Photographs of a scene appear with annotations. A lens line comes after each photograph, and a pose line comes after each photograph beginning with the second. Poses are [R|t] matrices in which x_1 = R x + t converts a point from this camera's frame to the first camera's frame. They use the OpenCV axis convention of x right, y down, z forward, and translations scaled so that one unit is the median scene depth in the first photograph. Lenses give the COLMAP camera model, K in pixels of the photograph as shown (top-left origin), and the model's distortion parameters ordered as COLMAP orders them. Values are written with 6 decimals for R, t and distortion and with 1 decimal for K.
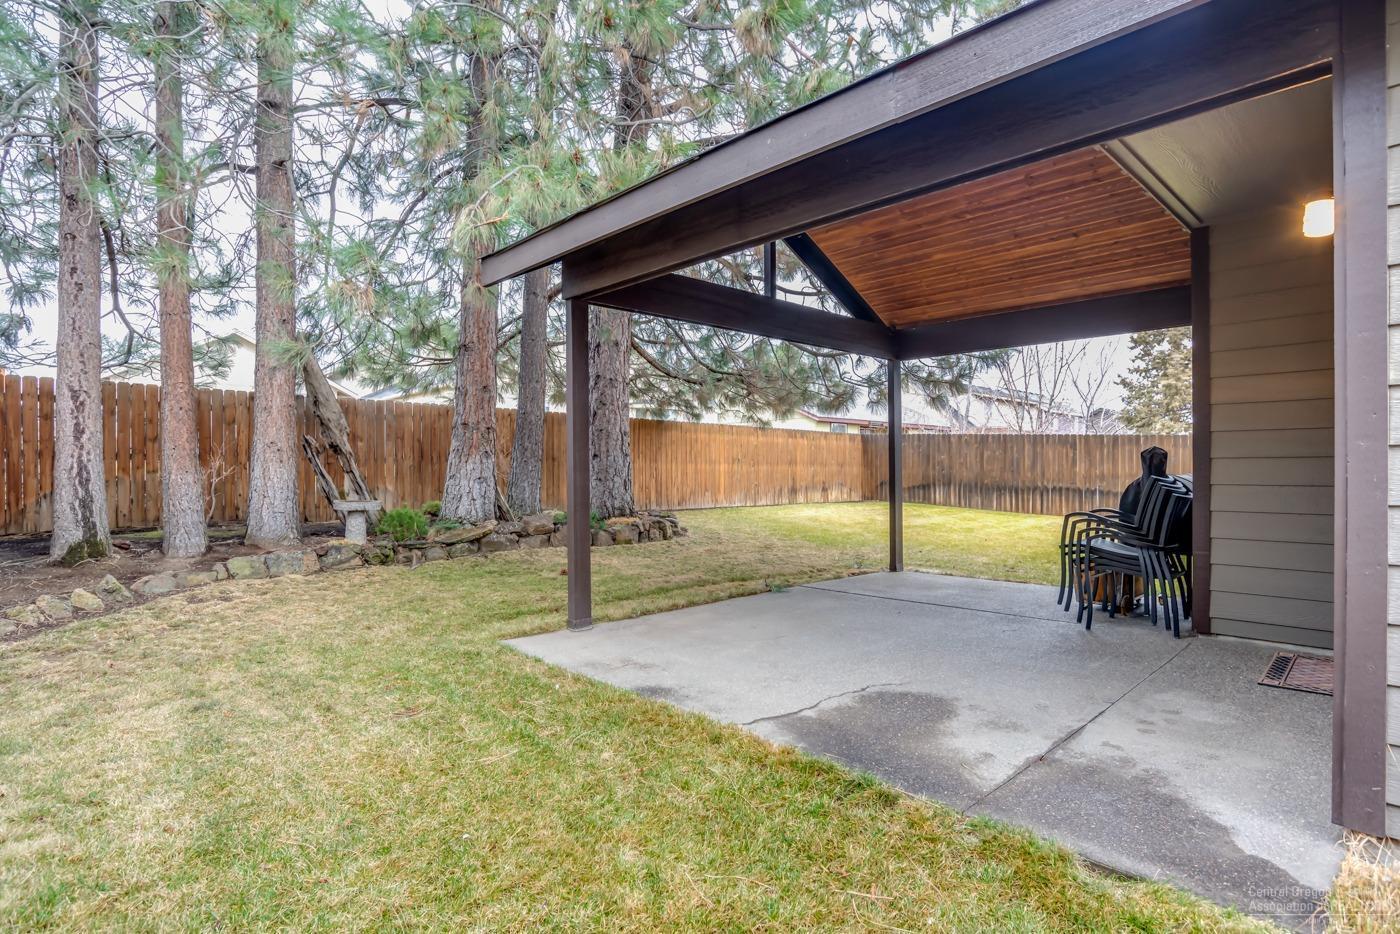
lens RADIAL K [[723.6, 0, 714.7], [0, 723.6, 471.7], [0, 0, 1]] dist [-0.046793, 0.016122]
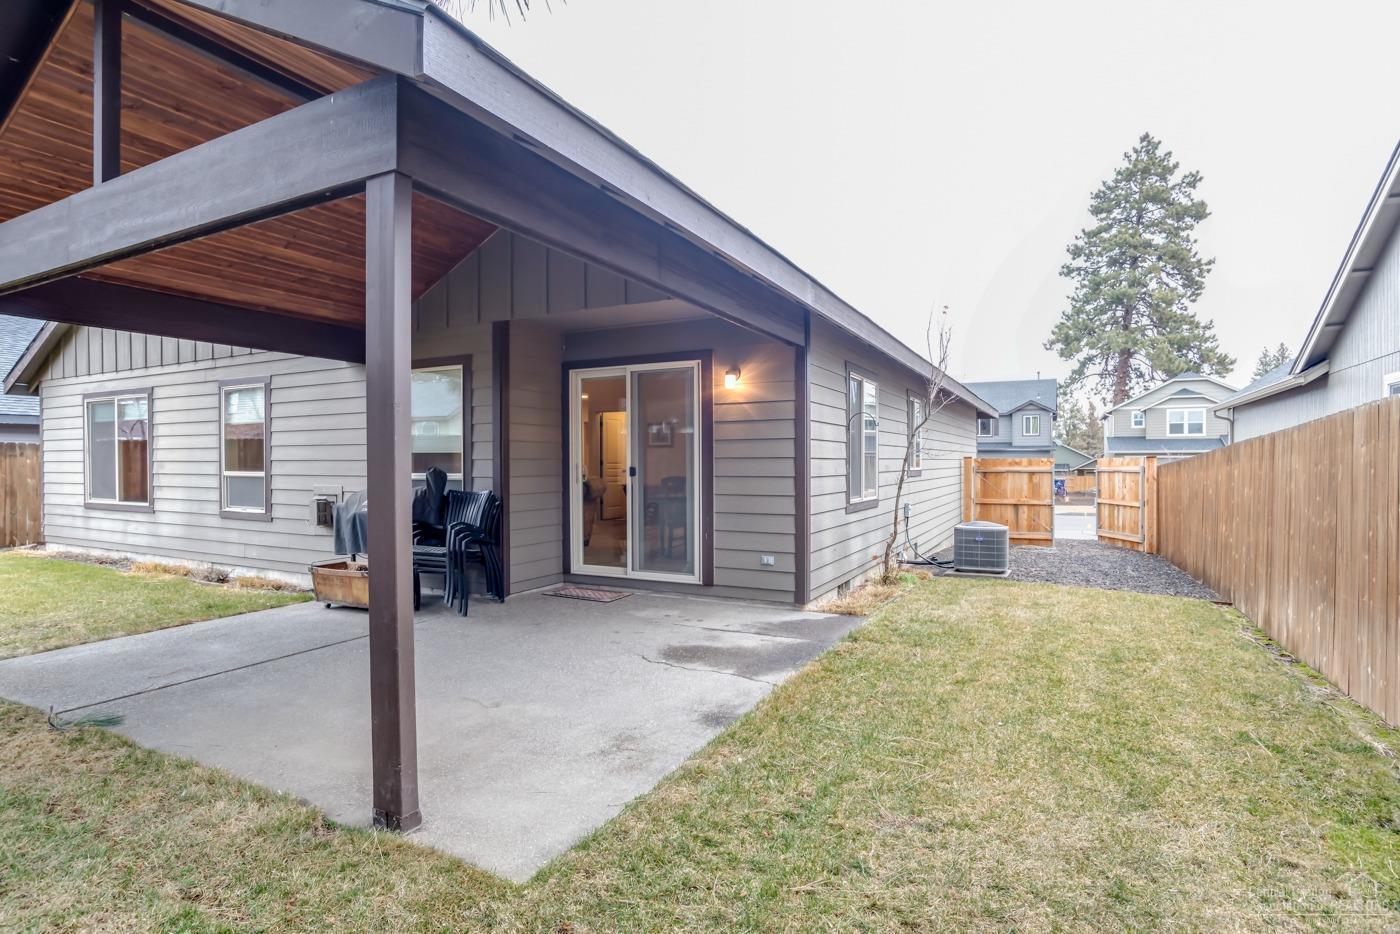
lens RADIAL K [[723.6, 0, 691.9], [0, 723.6, 470.0], [0, 0, 1]] dist [-0.046793, 0.016122]
pose [[-0.324186, -0.006356, 0.945972, -0.246129], [0.006954, 0.999934, 0.009101, -0.012867], [-0.945968, 0.009529, -0.324121, 0.325277]]
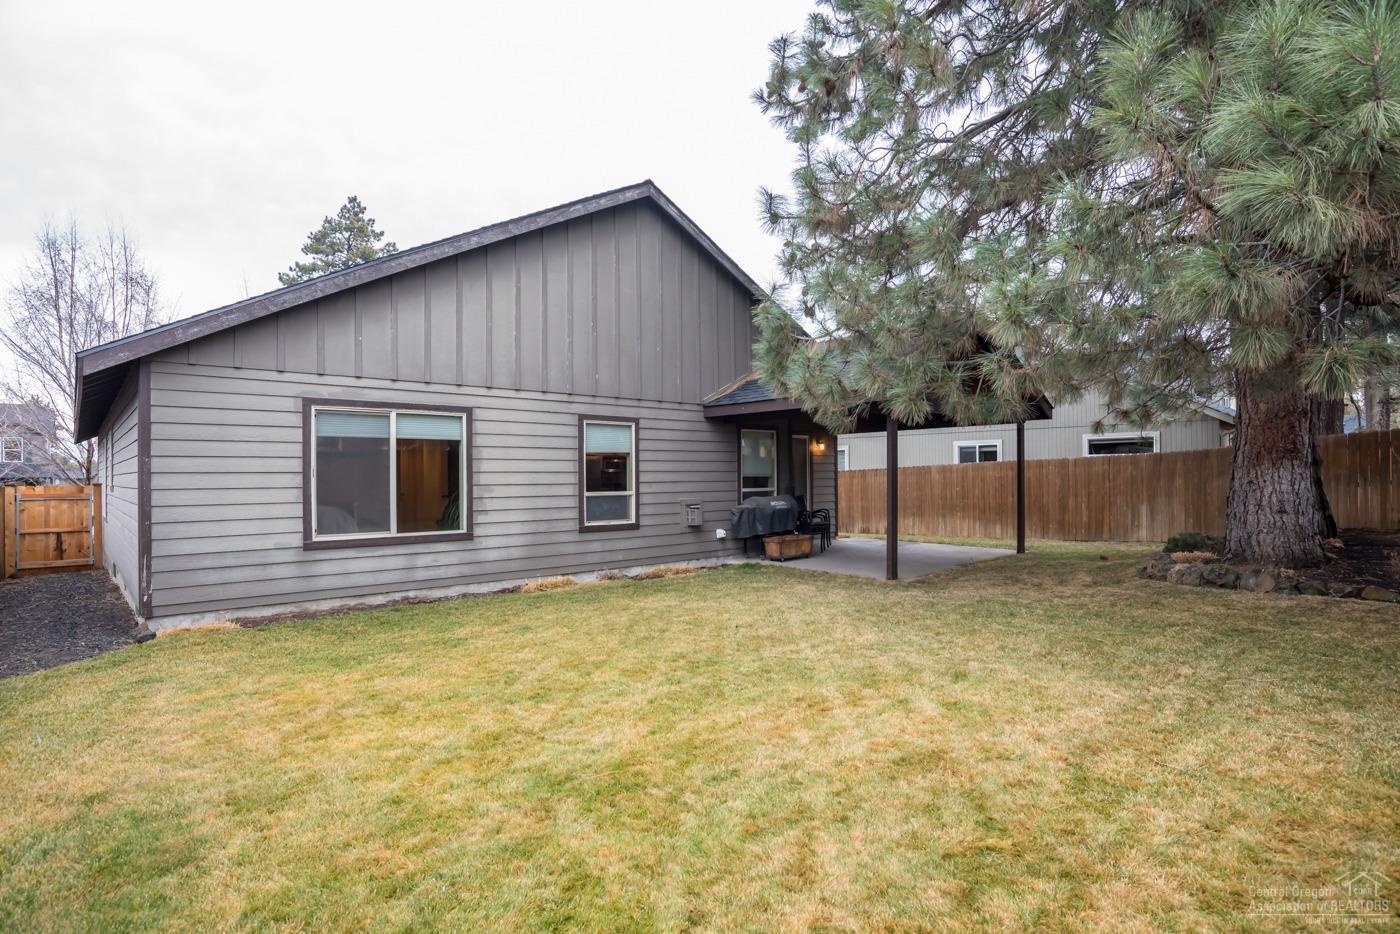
lens RADIAL K [[723.6, 0, 702.5], [0, 723.6, 475.0], [0, 0, 1]] dist [-0.046793, 0.016122]
pose [[-0.999196, 0.011010, 0.038551, 0.313500], [0.011138, 0.999933, 0.003101, -0.027058], [-0.038515, 0.003528, -0.999252, 1.222120]]
